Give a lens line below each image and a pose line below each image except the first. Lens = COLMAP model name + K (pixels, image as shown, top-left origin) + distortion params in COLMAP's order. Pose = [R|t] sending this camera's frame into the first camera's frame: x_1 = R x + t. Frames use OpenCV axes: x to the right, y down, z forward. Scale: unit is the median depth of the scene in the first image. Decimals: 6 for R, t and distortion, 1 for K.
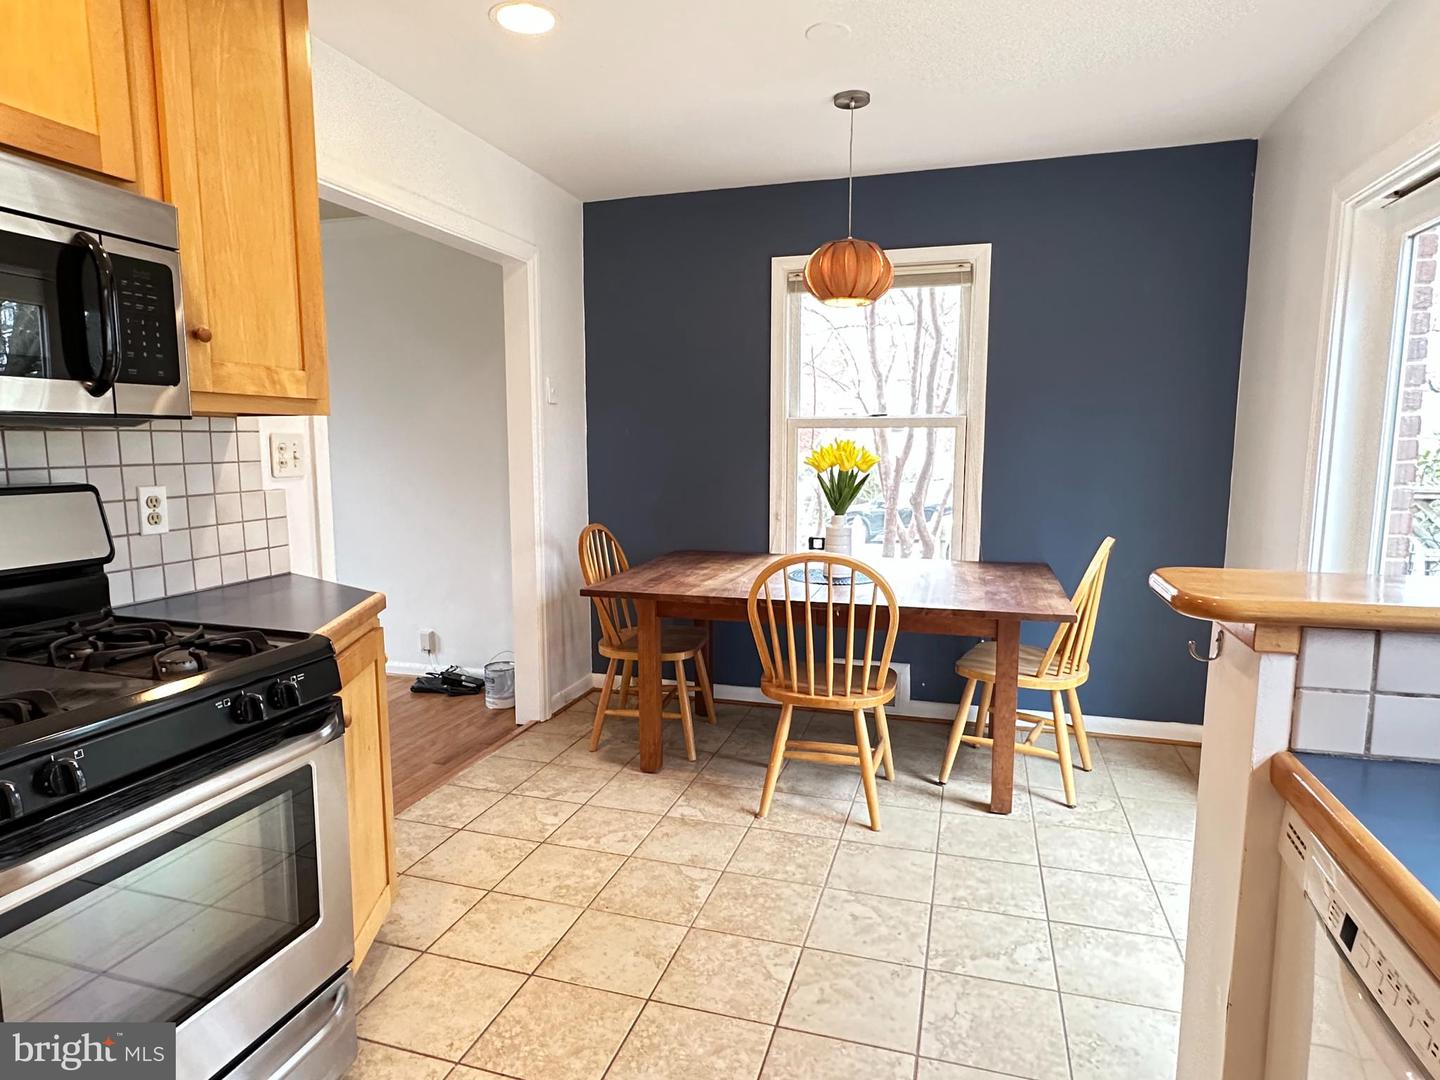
lens RADIAL K [[843.6, 0, 711.6], [0, 843.6, 546.3], [0, 0, 1]] dist [0.004637, 0.002807]
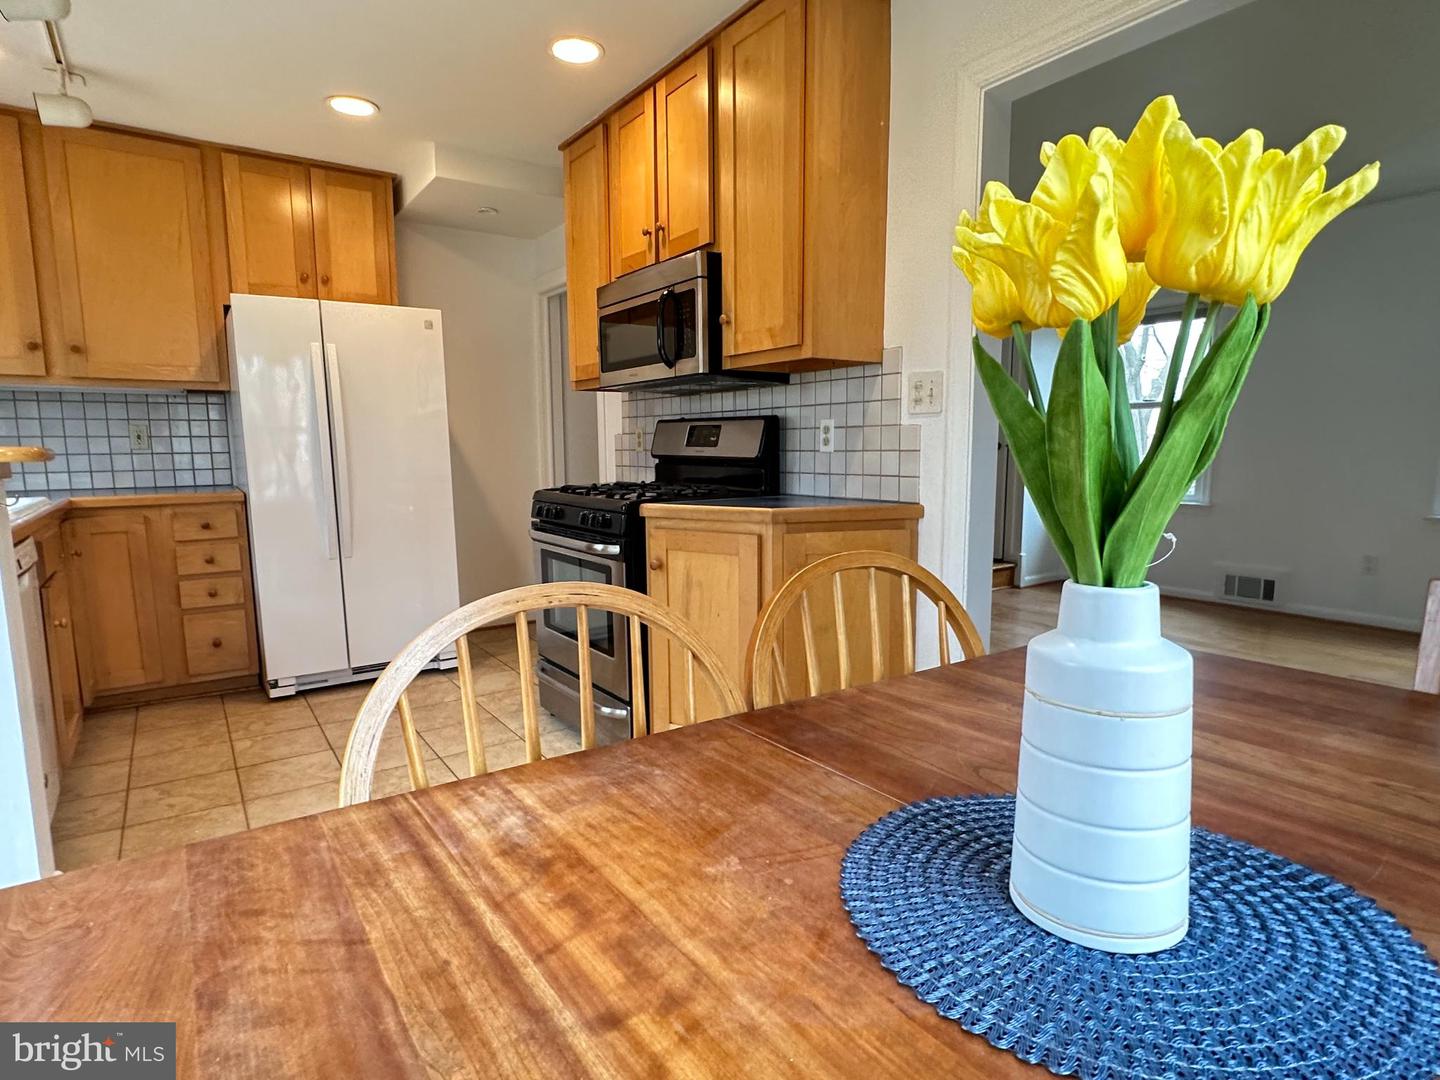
lens RADIAL K [[791.2, 0, 719.6], [0, 791.2, 551.5], [0, 0, 1]] dist [-0.002209, -0.001286]
pose [[-0.614325, 0.109530, -0.781414, 0.333356], [-0.093397, 0.973263, 0.209847, -0.071698], [0.783506, 0.201896, -0.587670, 1.039466]]
